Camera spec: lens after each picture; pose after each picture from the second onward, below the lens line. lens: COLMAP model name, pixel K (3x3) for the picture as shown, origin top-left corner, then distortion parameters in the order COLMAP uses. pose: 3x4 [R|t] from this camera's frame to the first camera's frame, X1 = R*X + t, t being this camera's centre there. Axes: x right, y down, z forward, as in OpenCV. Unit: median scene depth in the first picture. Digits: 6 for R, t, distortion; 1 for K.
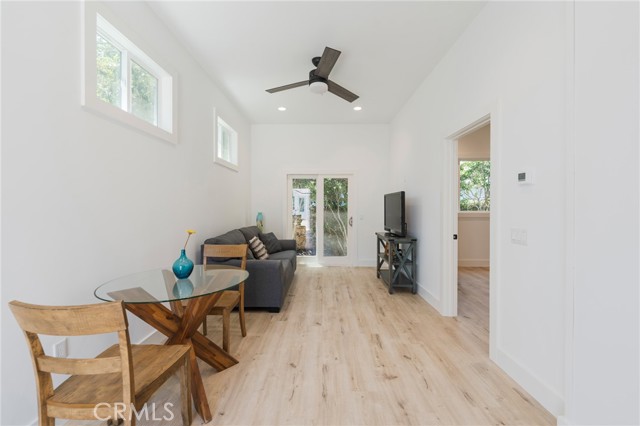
lens RADIAL K [[259.0, 0, 305.0], [0, 259.0, 208.8], [0, 0, 1]] dist [-0.000637, -0.000149]
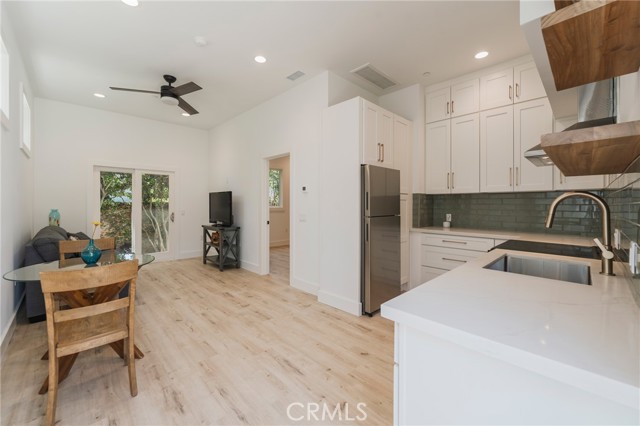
lens RADIAL K [[276.6, 0, 321.0], [0, 276.6, 200.2], [0, 0, 1]] dist [-0.001575, -0.000140]
pose [[0.688469, 0.010766, 0.725185, -0.404598], [0.002483, 0.999849, -0.017201, 0.002770], [-0.725261, 0.013643, 0.688339, -0.371398]]
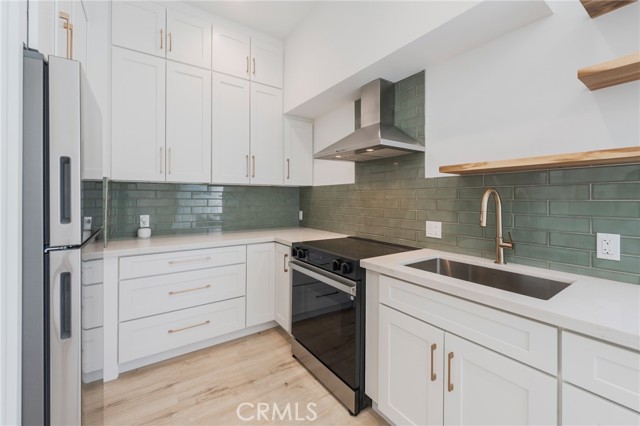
lens RADIAL K [[256.0, 0, 317.5], [0, 256.0, 196.8], [0, 0, 1]] dist [-0.002025, -0.000283]
pose [[-0.613245, 0.002793, 0.789888, 0.099072], [0.000722, 0.999995, -0.002975, -0.003228], [-0.789893, -0.001254, -0.613244, 0.172283]]
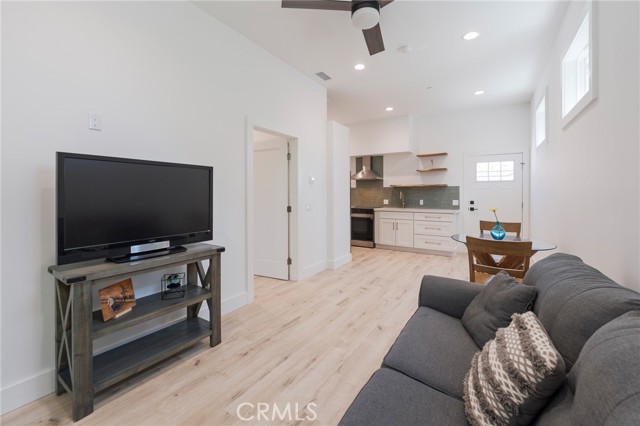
lens RADIAL K [[256.0, 0, 317.5], [0, 256.0, 196.8], [0, 0, 1]] dist [-0.002025, -0.000283]
pose [[-0.859307, -0.003817, 0.511446, -0.192622], [0.006583, 0.999807, 0.018522, -0.013784], [-0.511418, 0.019283, -0.859116, 1.716563]]
